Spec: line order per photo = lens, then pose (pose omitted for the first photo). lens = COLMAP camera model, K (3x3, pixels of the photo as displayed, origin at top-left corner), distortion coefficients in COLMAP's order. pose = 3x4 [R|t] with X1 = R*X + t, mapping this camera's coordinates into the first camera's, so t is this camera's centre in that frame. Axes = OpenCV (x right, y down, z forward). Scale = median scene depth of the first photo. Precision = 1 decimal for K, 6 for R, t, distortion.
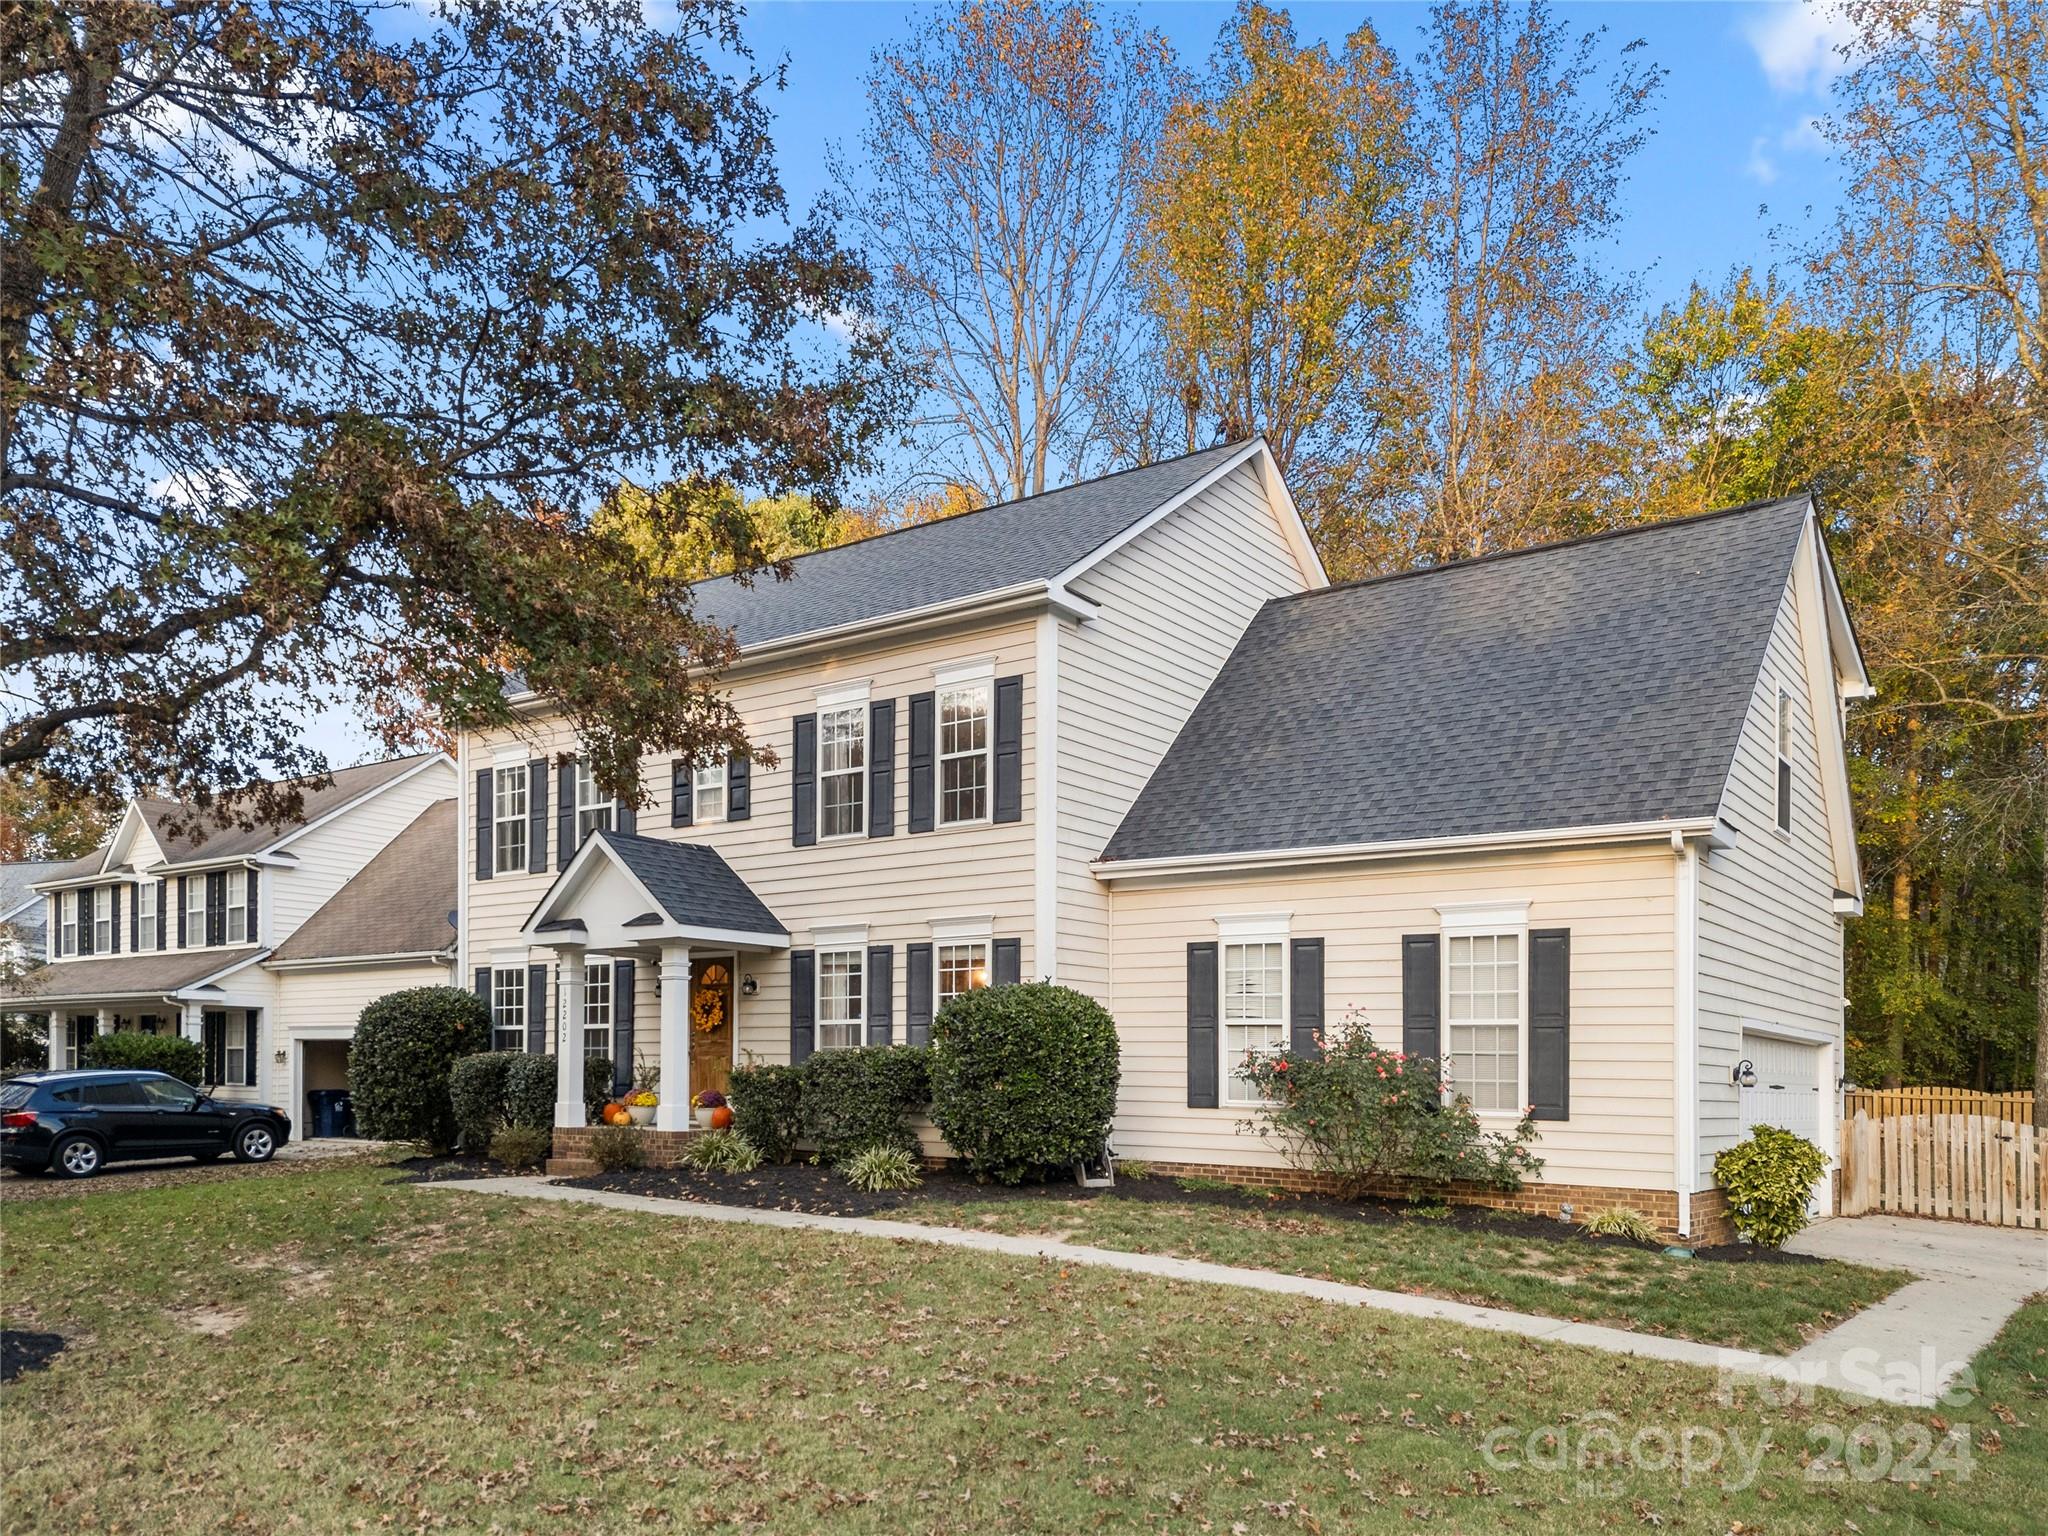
lens RADIAL K [[1535.1, 0, 1053.5], [0, 1535.1, 820.3], [0, 0, 1]] dist [0.060747, -0.030528]
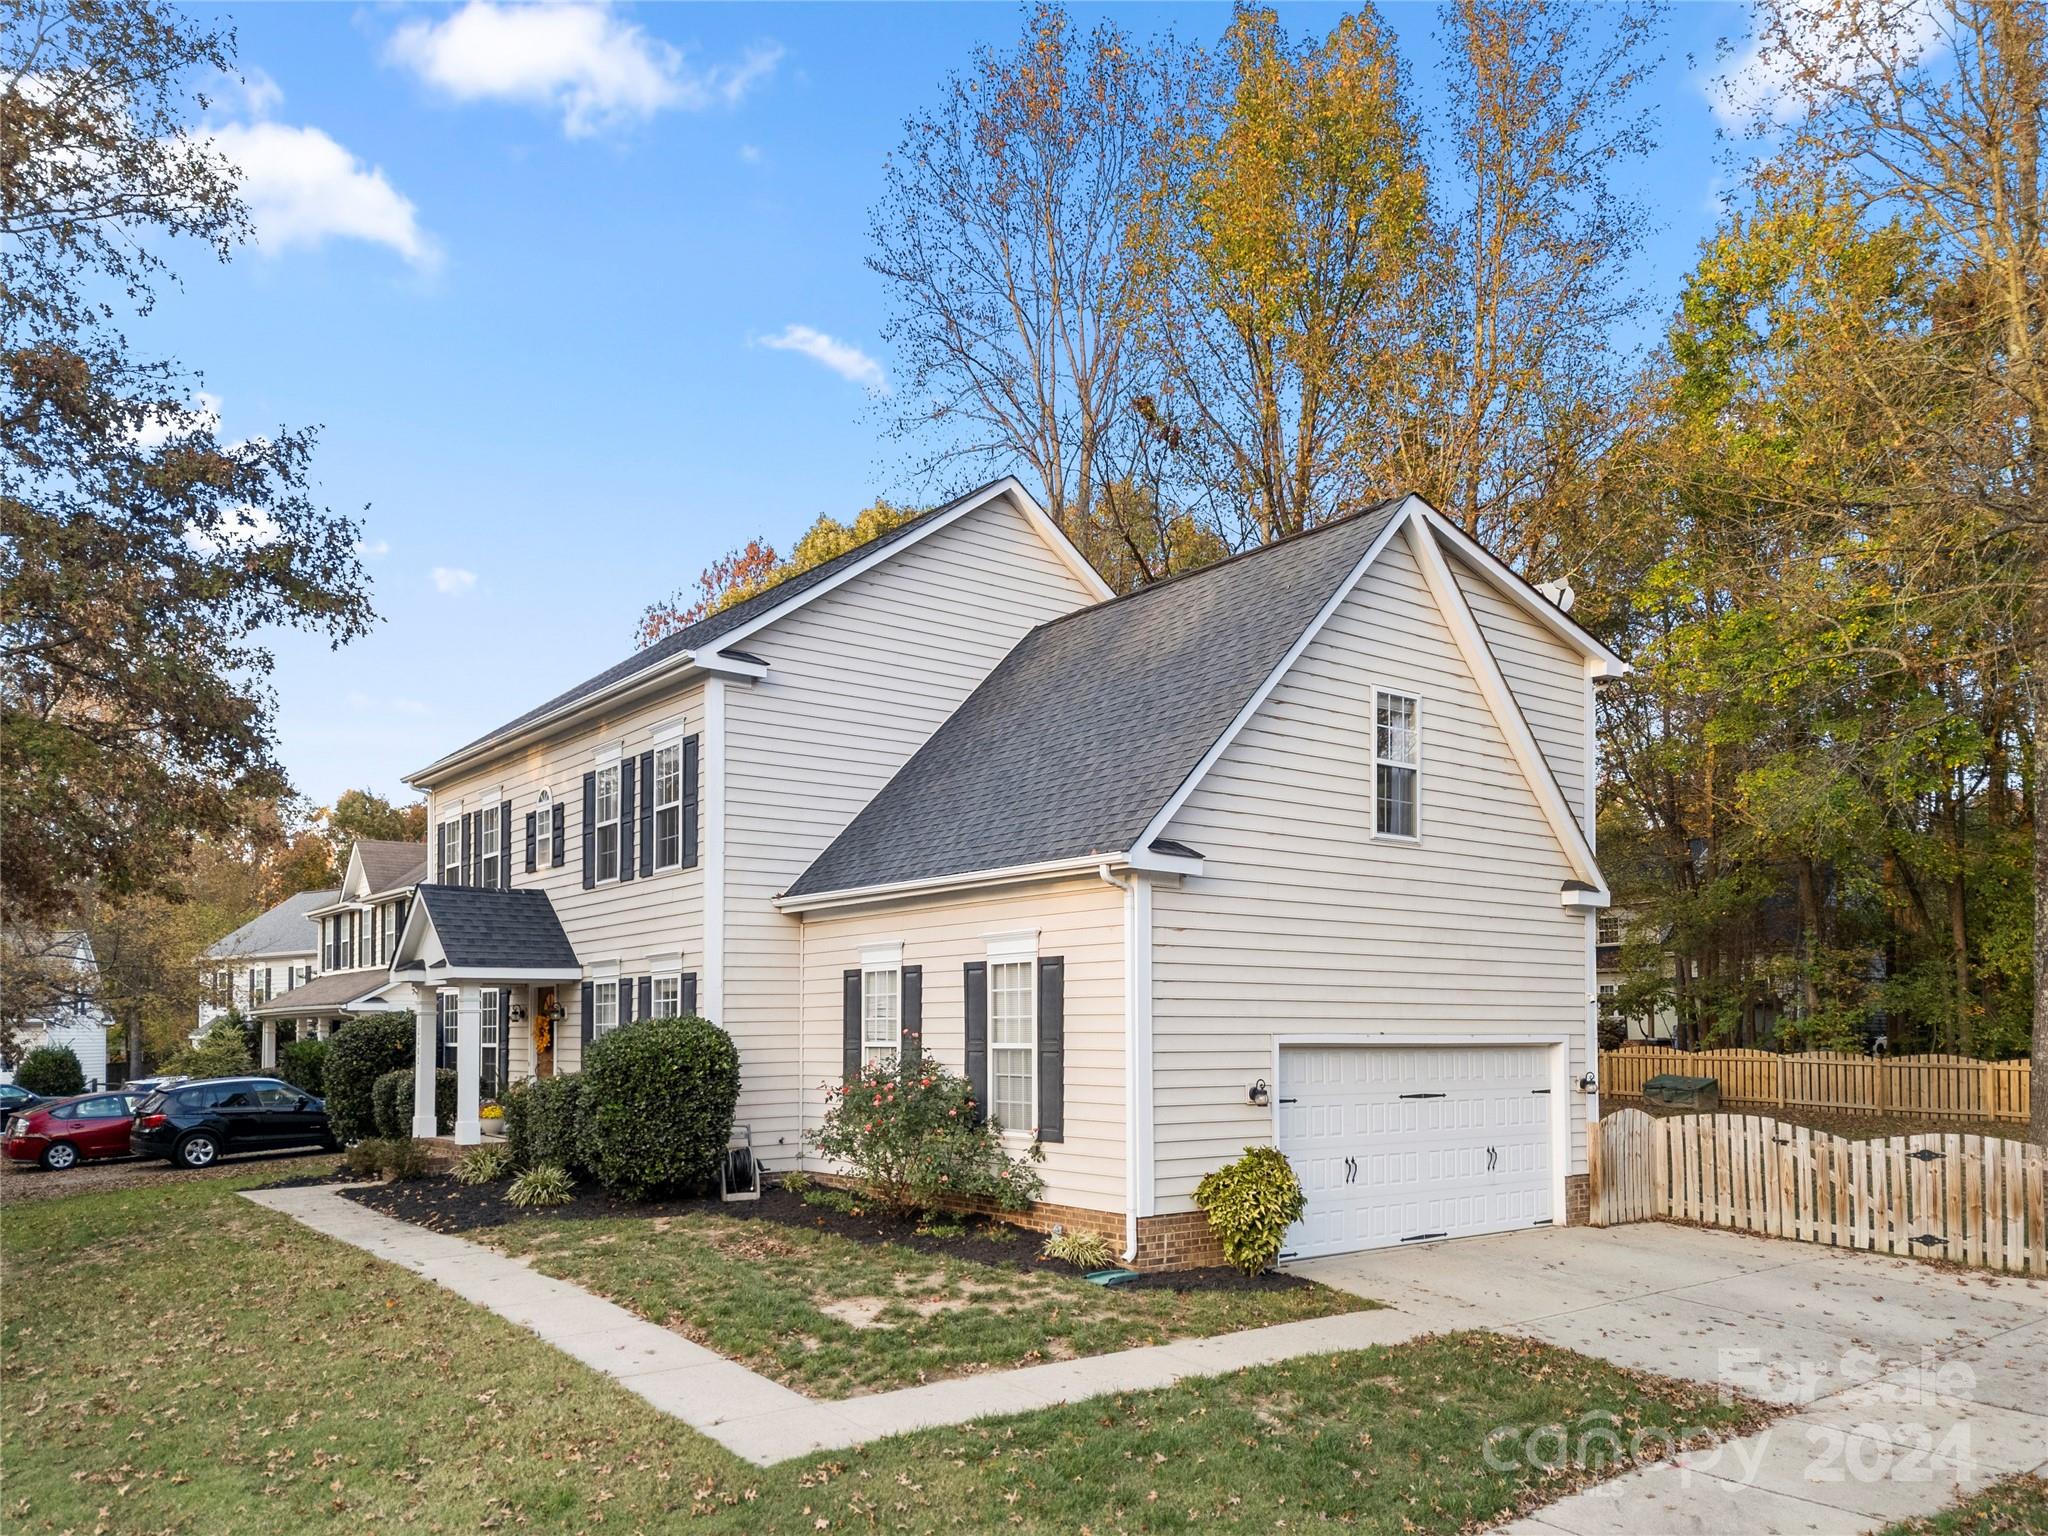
lens RADIAL K [[1535.1, 0, 1039.1], [0, 1535.1, 760.4], [0, 0, 1]] dist [0.060747, -0.030528]
pose [[0.952218, -0.072803, -0.296614, 0.534271], [0.072110, 0.997308, -0.013290, -0.041687], [0.296783, -0.008734, 0.954905, 0.006952]]
